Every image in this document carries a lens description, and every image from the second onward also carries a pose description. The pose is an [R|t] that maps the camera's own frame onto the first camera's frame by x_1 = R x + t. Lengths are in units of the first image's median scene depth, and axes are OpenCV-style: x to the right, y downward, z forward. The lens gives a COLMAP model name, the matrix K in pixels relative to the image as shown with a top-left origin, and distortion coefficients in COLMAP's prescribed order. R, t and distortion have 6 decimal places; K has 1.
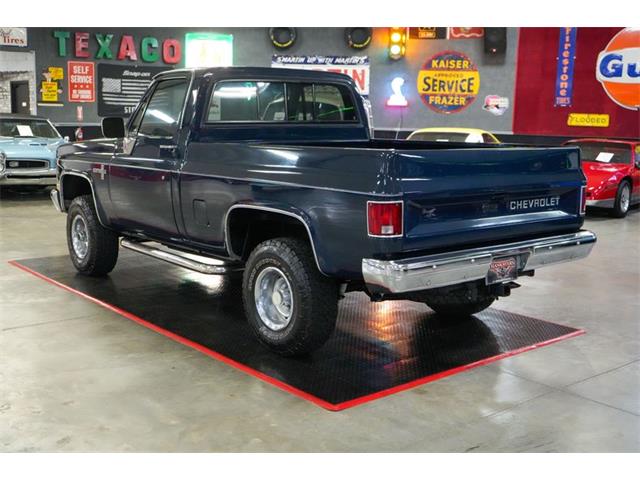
lens RADIAL K [[744.8, 0, 320.0], [0, 744.8, 240.0], [0, 0, 1]] dist [-0.001615, 0.001915]
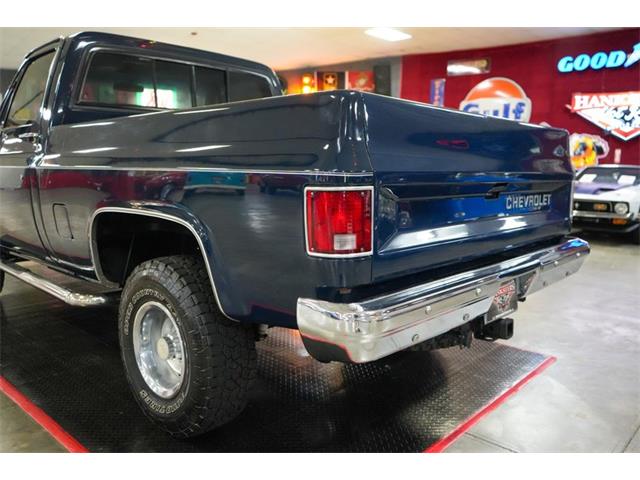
lens RADIAL K [[510.5, 0, 320.0], [0, 510.5, 240.0], [0, 0, 1]] dist [-0.002556, 0.004055]
pose [[0.991353, -0.017962, 0.129985, 0.022343], [0.019677, 0.999735, -0.011924, -0.009407], [-0.129736, 0.014378, 0.991444, 0.526777]]
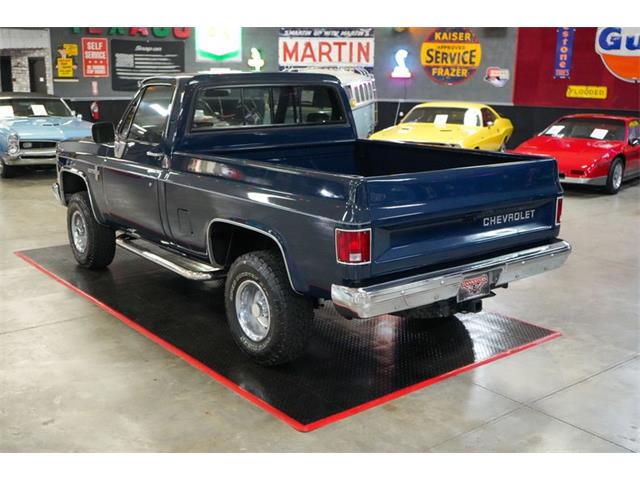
lens RADIAL K [[705.6, 0, 320.0], [0, 705.6, 240.0], [0, 0, 1]] dist [-0.002136, 0.004728]
pose [[0.999770, -0.001688, -0.021362, 0.050904], [0.003058, 0.997928, 0.064260, -0.080061], [0.021209, -0.064311, 0.997704, 0.034342]]
